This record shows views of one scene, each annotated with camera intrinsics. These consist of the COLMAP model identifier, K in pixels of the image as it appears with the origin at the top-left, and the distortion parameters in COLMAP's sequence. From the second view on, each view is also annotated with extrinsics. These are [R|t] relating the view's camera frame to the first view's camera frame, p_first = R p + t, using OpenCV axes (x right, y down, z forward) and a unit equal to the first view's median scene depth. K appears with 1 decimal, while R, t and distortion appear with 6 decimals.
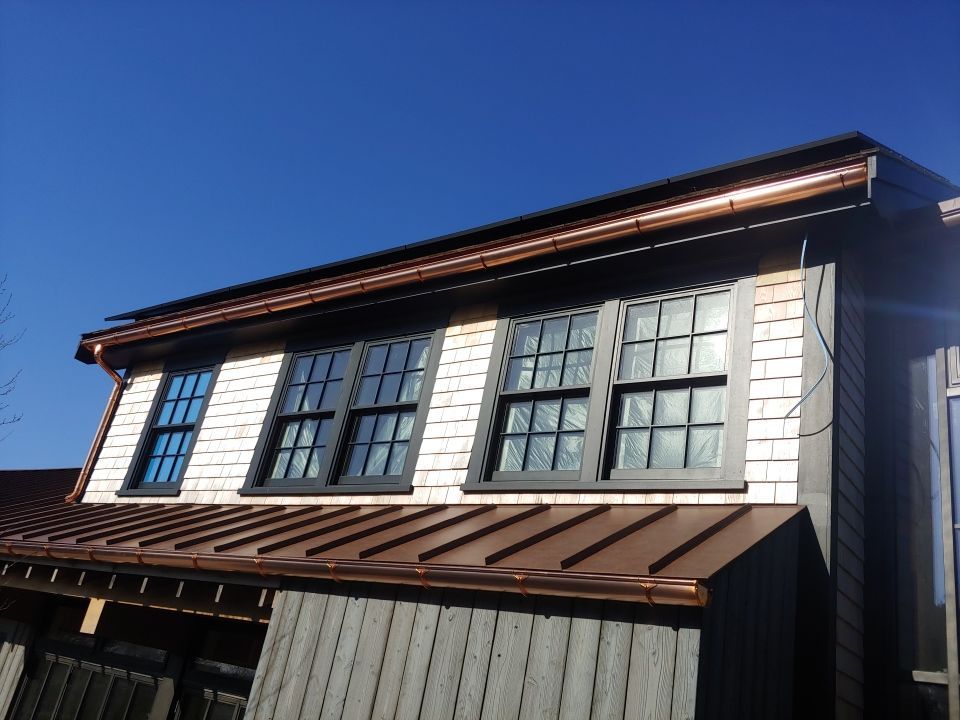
lens RADIAL K [[851.4, 0, 480.0], [0, 851.4, 360.0], [0, 0, 1]] dist [0.069335, -0.137252]
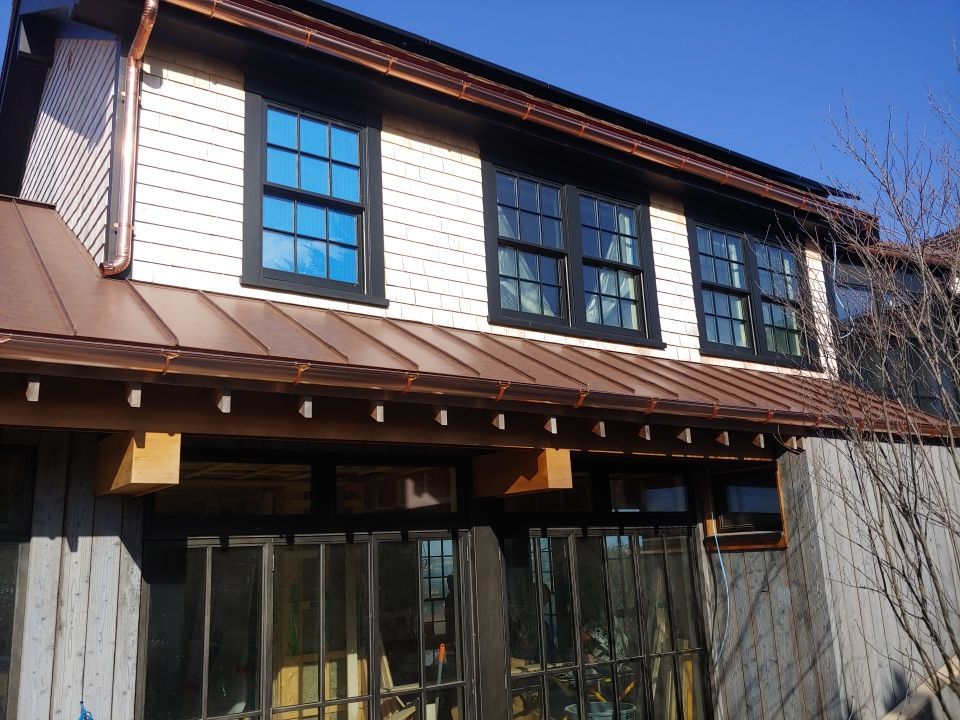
lens RADIAL K [[851.4, 0, 480.0], [0, 851.4, 360.0], [0, 0, 1]] dist [0.069335, -0.137252]
pose [[0.300776, 0.026942, 0.953314, -1.070319], [-0.278160, 0.958617, 0.060669, 0.137895], [-0.912228, -0.283422, 0.295824, 0.709178]]
